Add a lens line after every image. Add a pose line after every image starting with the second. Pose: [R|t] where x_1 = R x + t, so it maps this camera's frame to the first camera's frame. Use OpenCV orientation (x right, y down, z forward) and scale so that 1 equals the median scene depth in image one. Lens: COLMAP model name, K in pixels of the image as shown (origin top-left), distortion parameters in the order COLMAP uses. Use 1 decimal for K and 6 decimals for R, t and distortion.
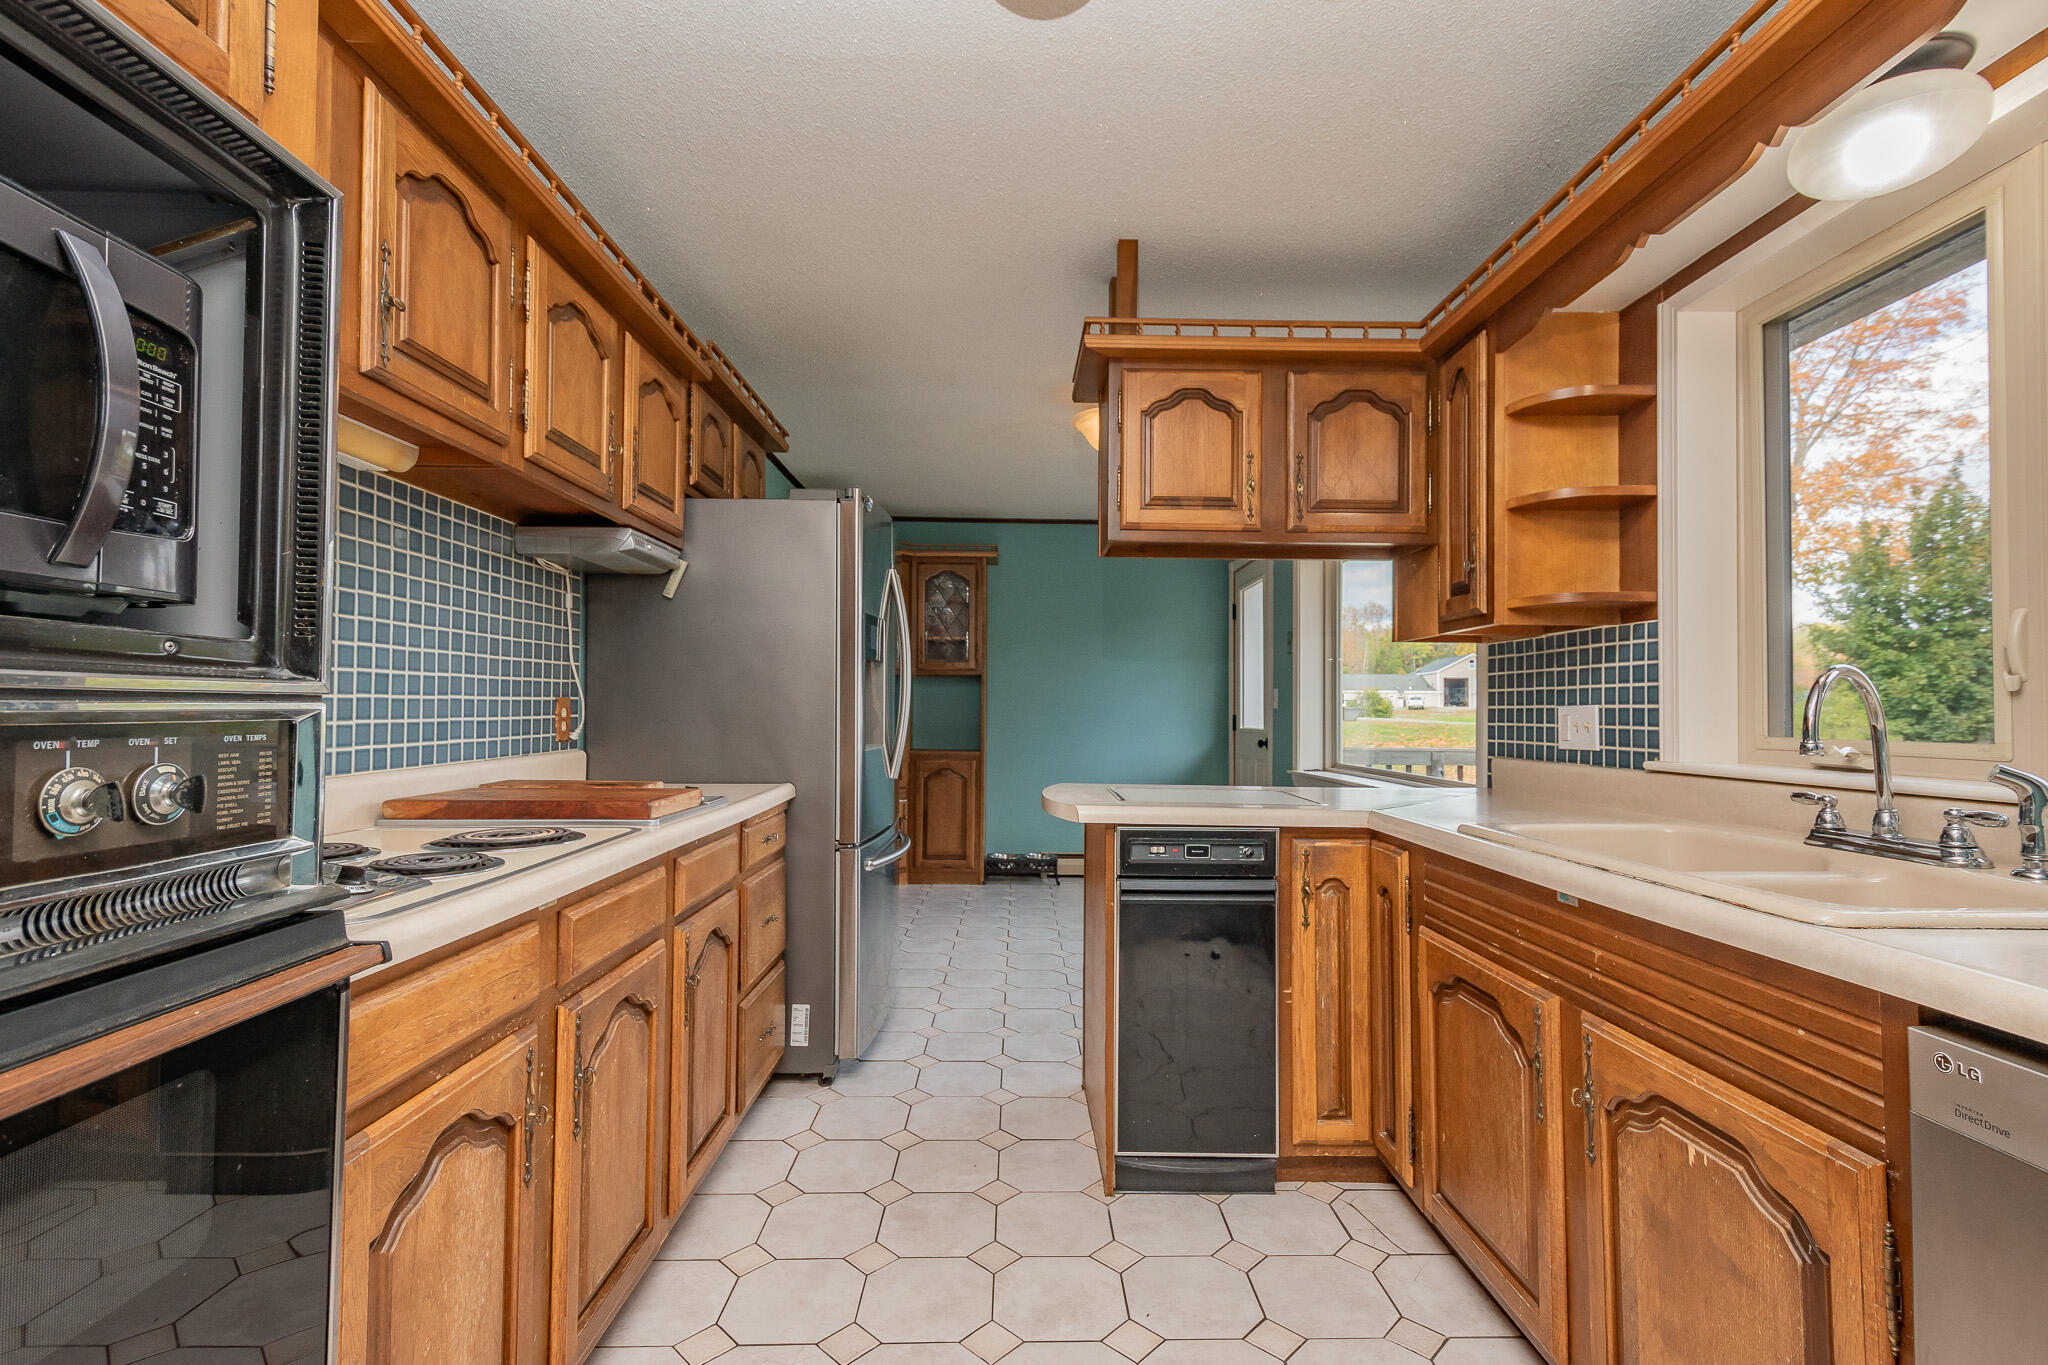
lens RADIAL K [[919.9, 0, 1031.8], [0, 919.9, 689.0], [0, 0, 1]] dist [0.020051, -0.000331]
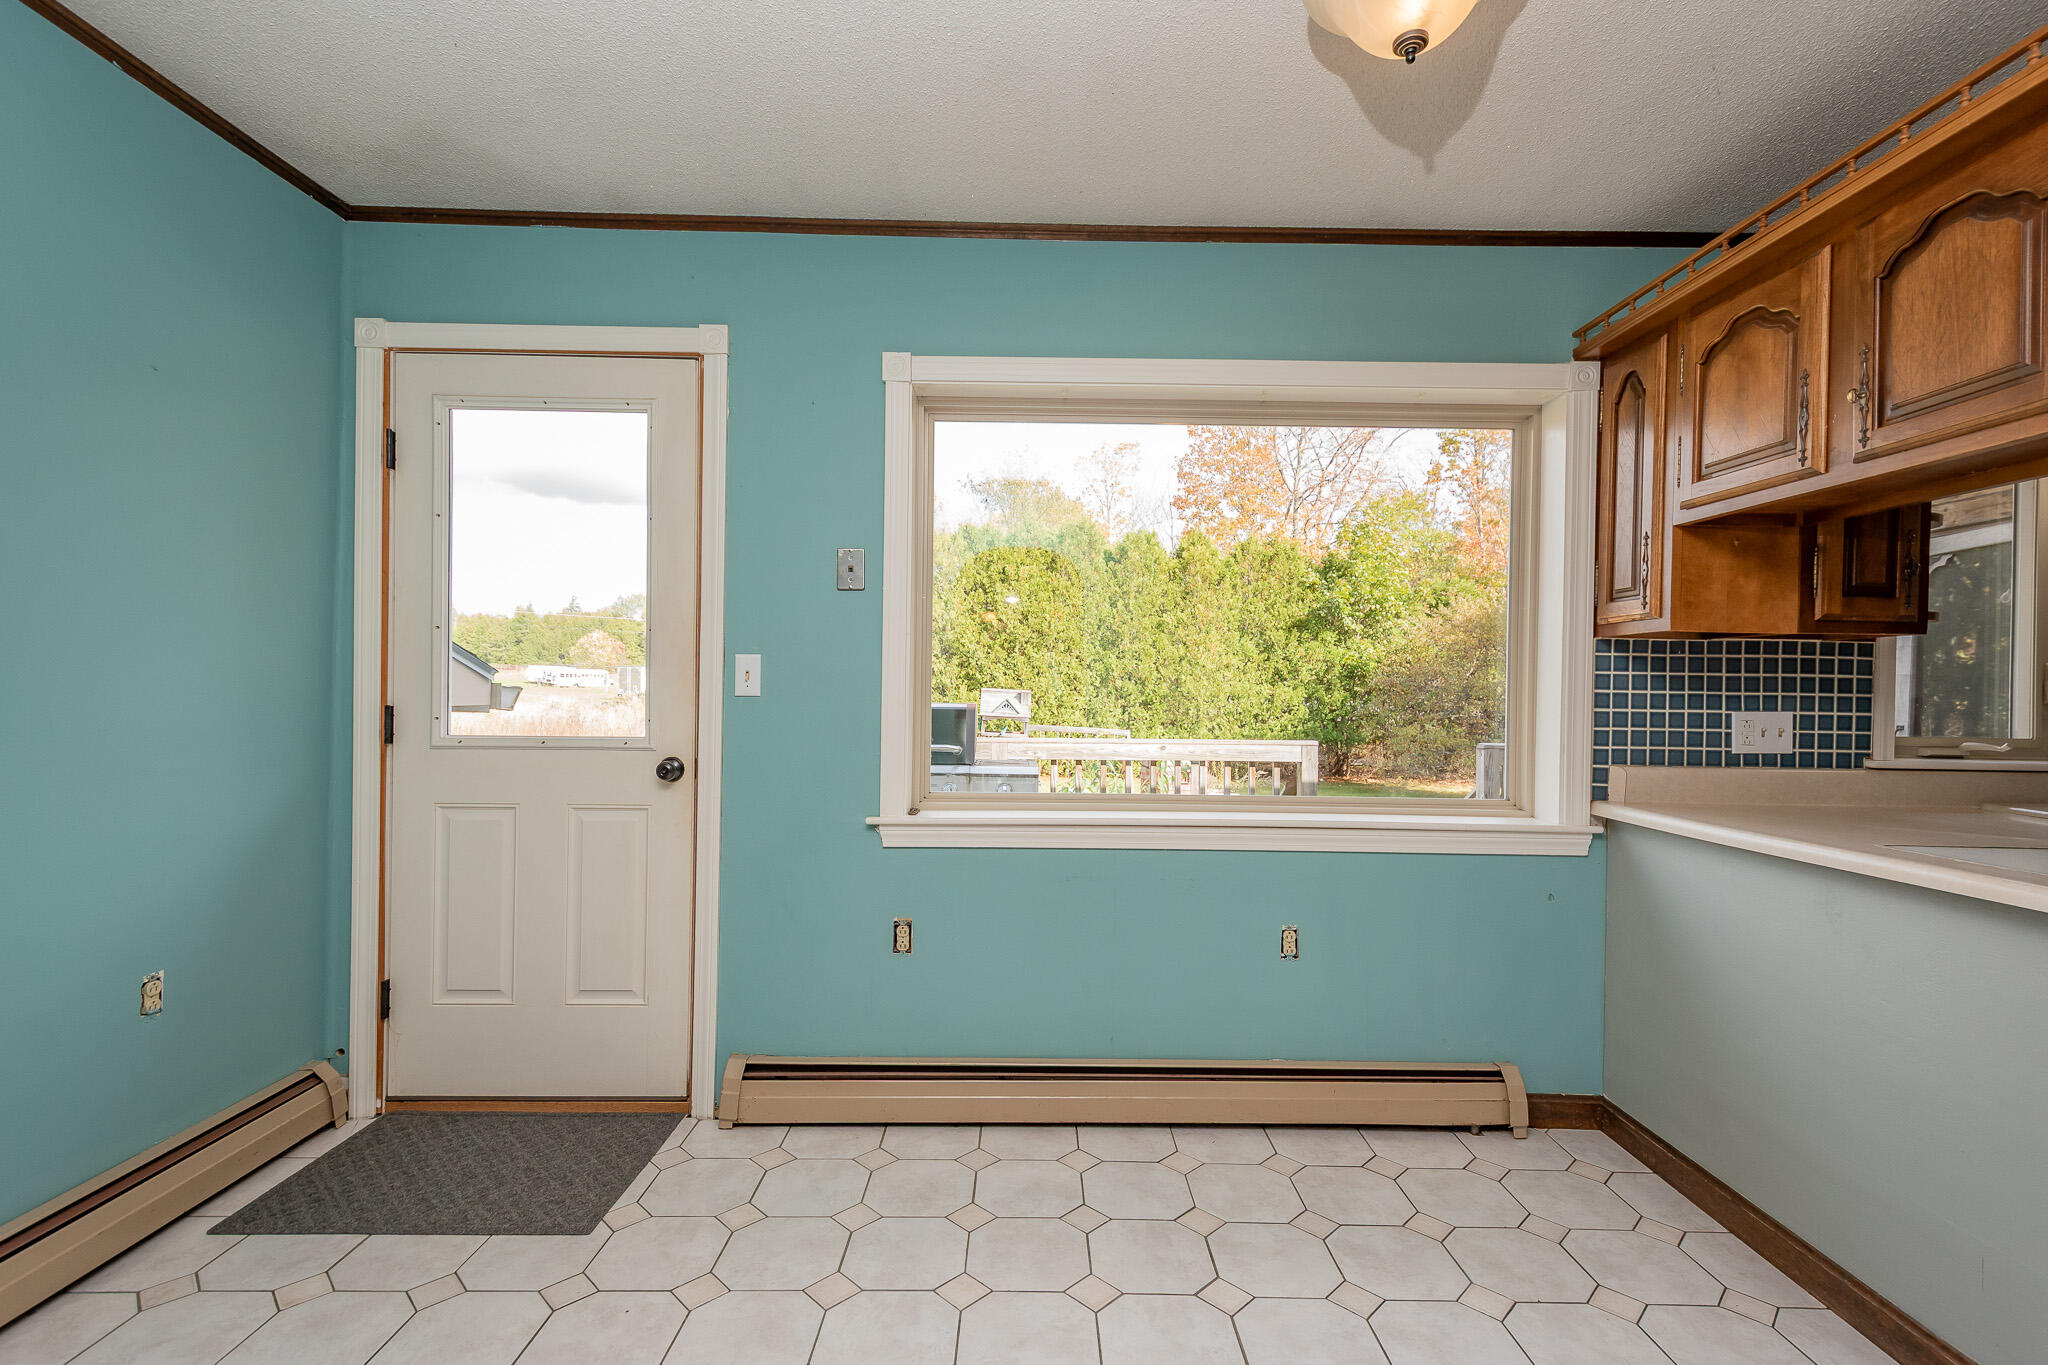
lens RADIAL K [[931.5, 0, 1029.7], [0, 931.5, 691.4], [0, 0, 1]] dist [0.025106, -0.008877]
pose [[0.007605, -0.010736, 0.999913, -0.441572], [-0.039649, 0.999153, 0.011029, 0.015044], [-0.999185, -0.039729, 0.007173, 1.662318]]
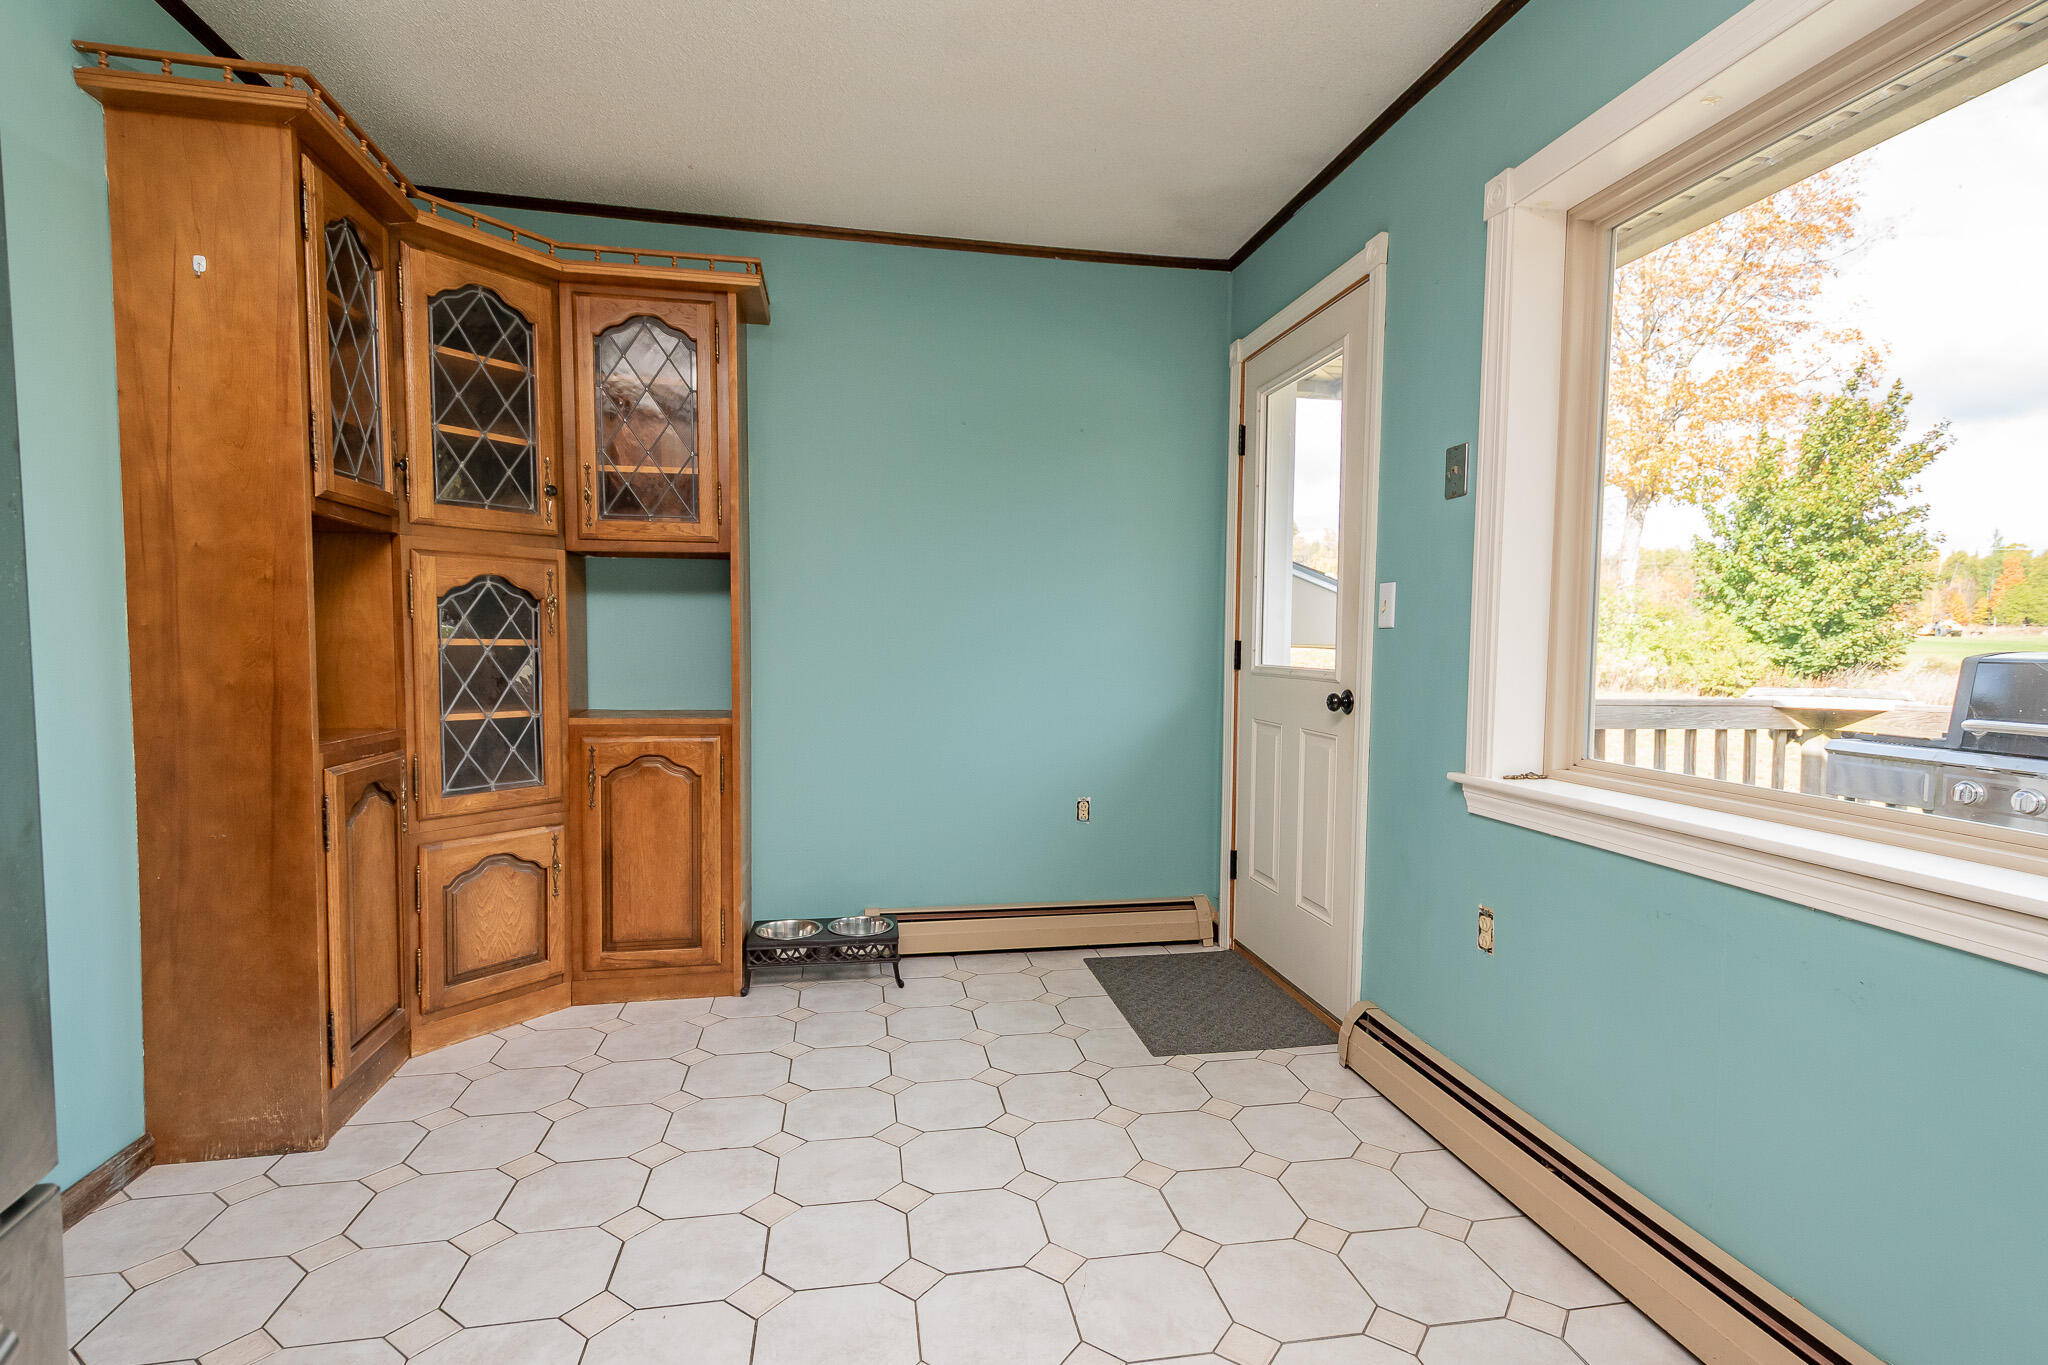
lens RADIAL K [[994.9, 0, 1037.0], [0, 994.9, 694.5], [0, 0, 1]] dist [0.002392, 0.000316]
pose [[0.985150, -0.006095, 0.171586, 0.023734], [-0.008884, 0.996221, 0.086394, 0.026322], [-0.171464, -0.086636, 0.981374, 1.076202]]
